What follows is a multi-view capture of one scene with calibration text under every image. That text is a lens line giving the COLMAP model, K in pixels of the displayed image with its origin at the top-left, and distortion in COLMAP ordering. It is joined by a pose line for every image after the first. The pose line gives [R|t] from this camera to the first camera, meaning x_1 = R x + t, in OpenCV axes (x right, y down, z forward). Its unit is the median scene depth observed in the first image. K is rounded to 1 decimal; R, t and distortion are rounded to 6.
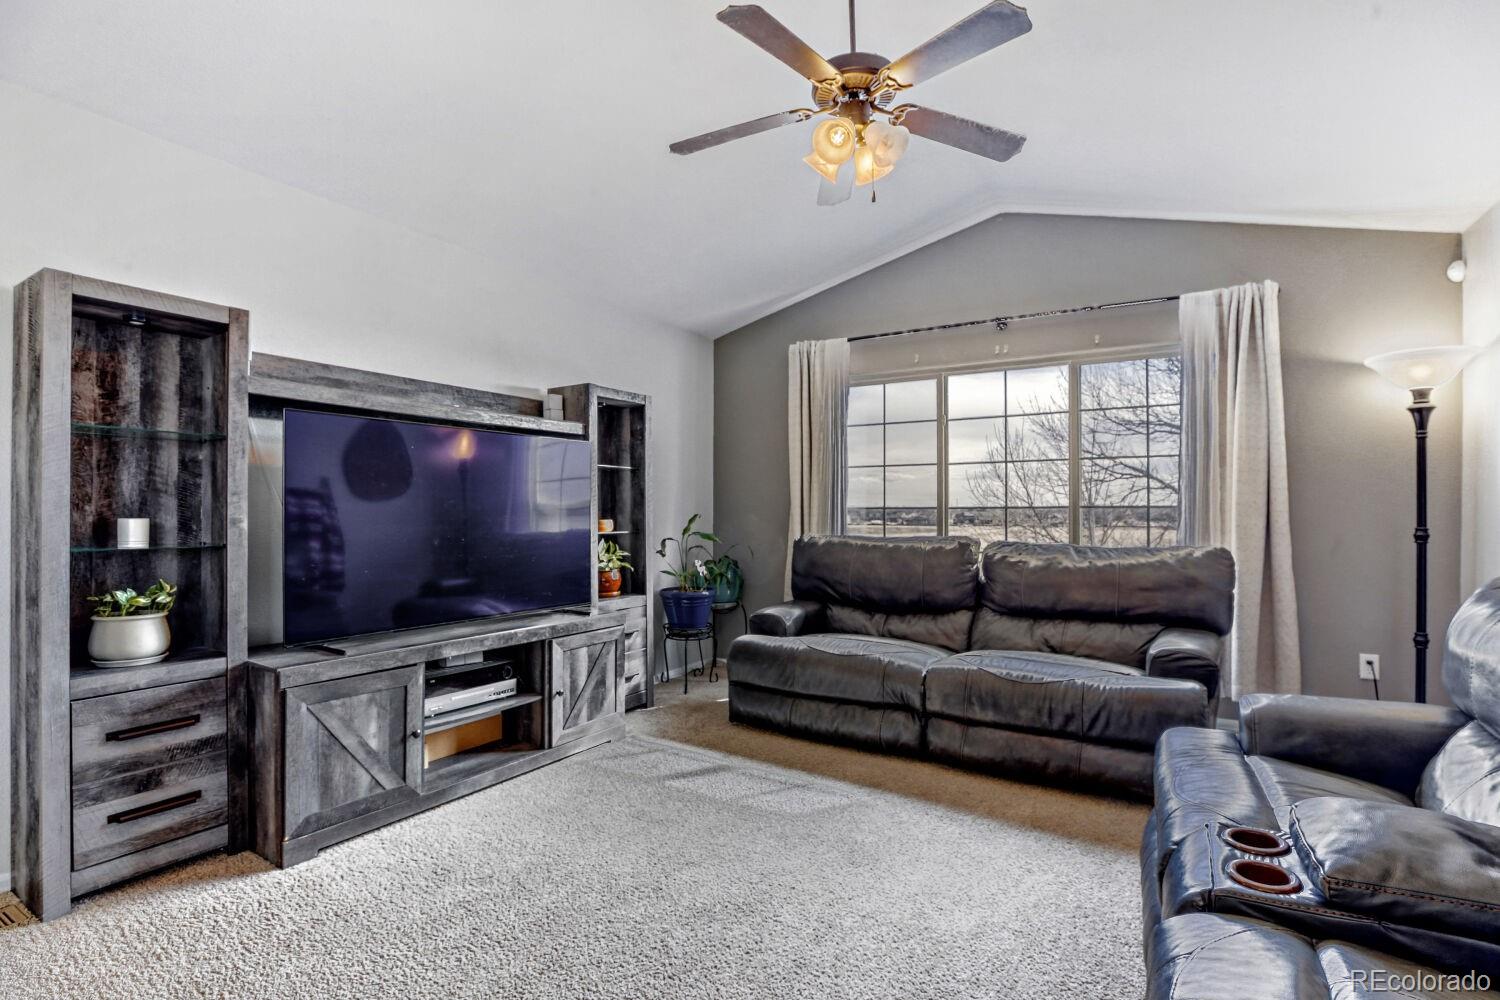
lens RADIAL K [[697.9, 0, 722.9], [0, 697.9, 515.1], [0, 0, 1]] dist [-0.041995, 0.011410]
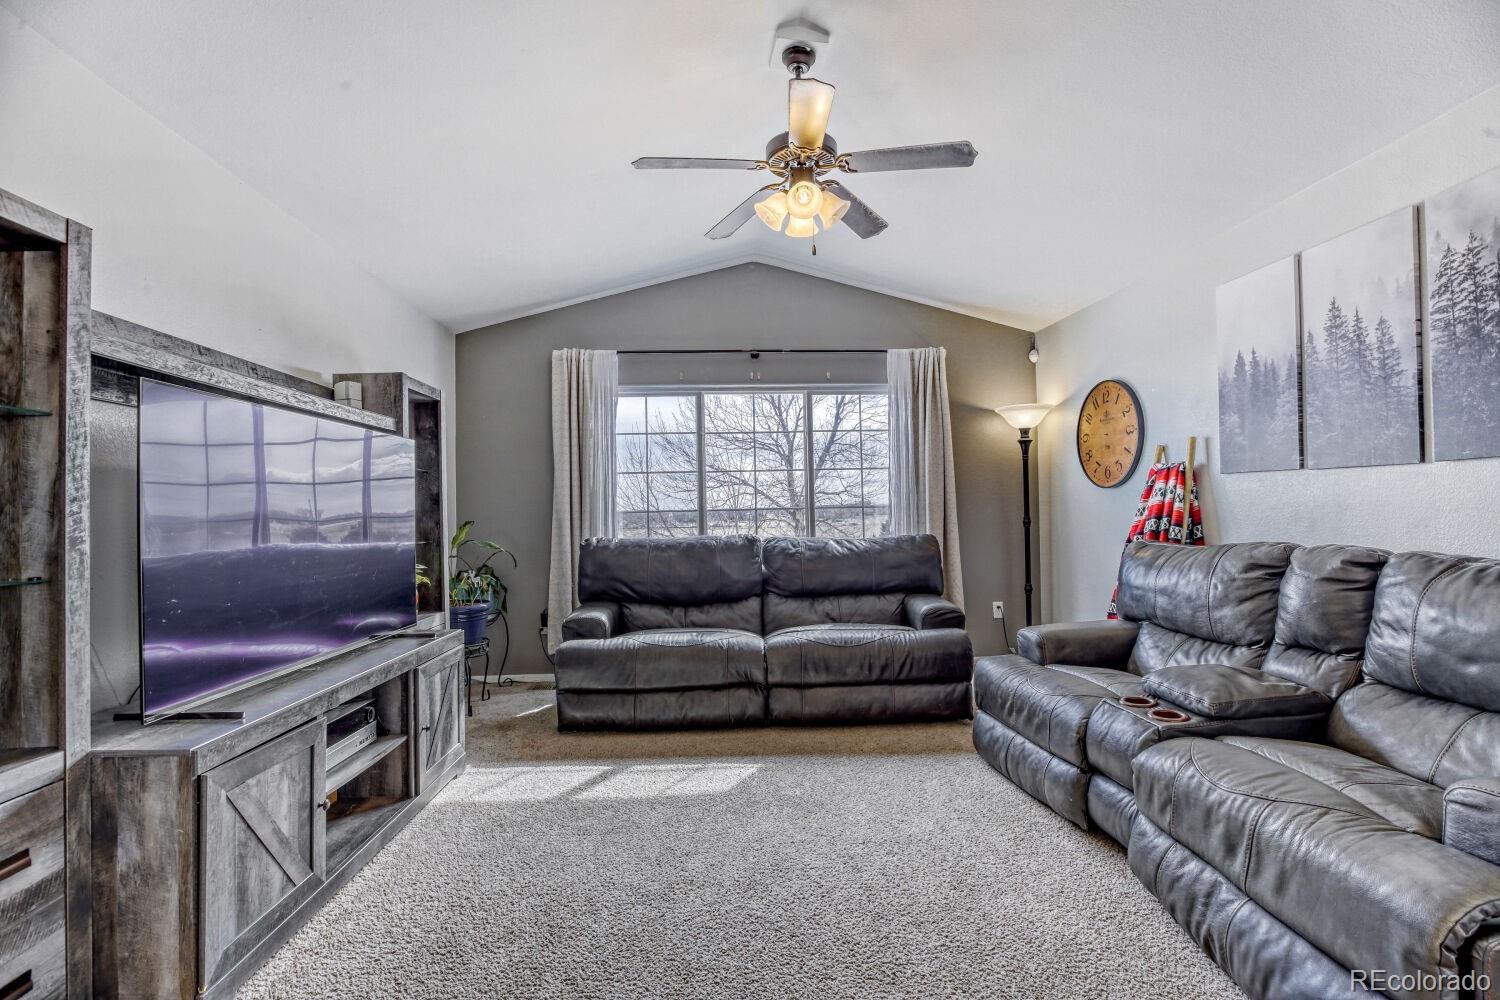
lens RADIAL K [[697.9, 0, 742.2], [0, 697.9, 501.5], [0, 0, 1]] dist [-0.041995, 0.011410]
pose [[0.811810, -0.007467, 0.583874, -0.412923], [0.022767, 0.999563, -0.018873, -0.001839], [-0.583478, 0.028614, 0.811625, 0.066812]]
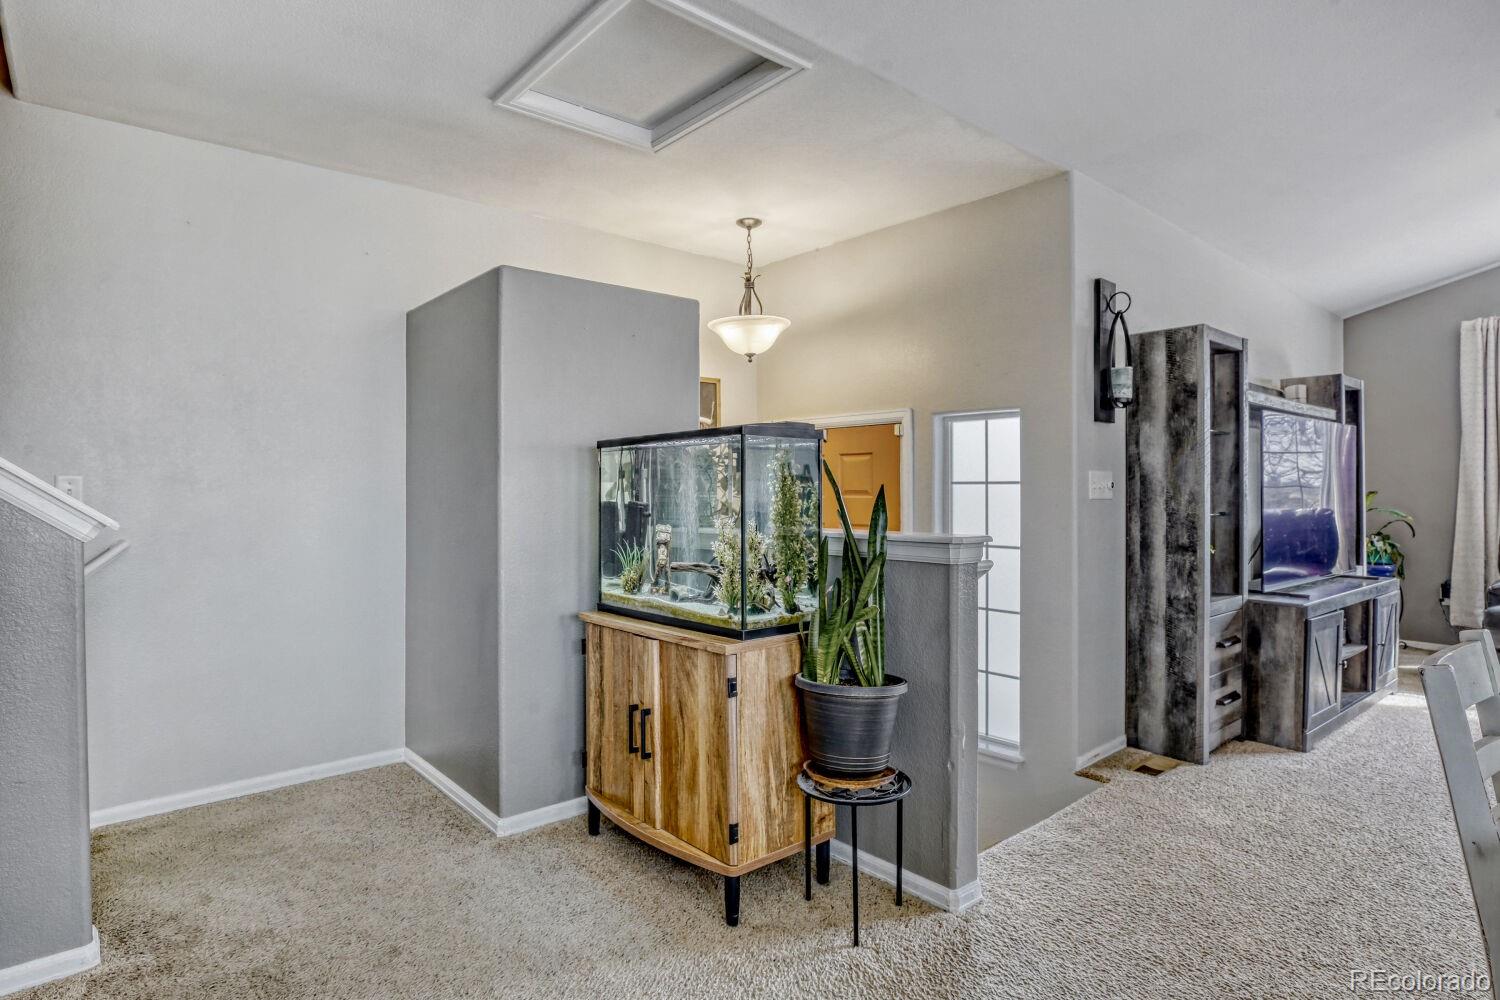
lens RADIAL K [[802.1, 0, 712.9], [0, 802.1, 494.5], [0, 0, 1]] dist [-0.024386, -0.000039]
pose [[0.952507, -0.001165, -0.304515, -0.888972], [0.000930, 0.999999, -0.000917, 0.005339], [0.304516, 0.000590, 0.952507, -0.581956]]
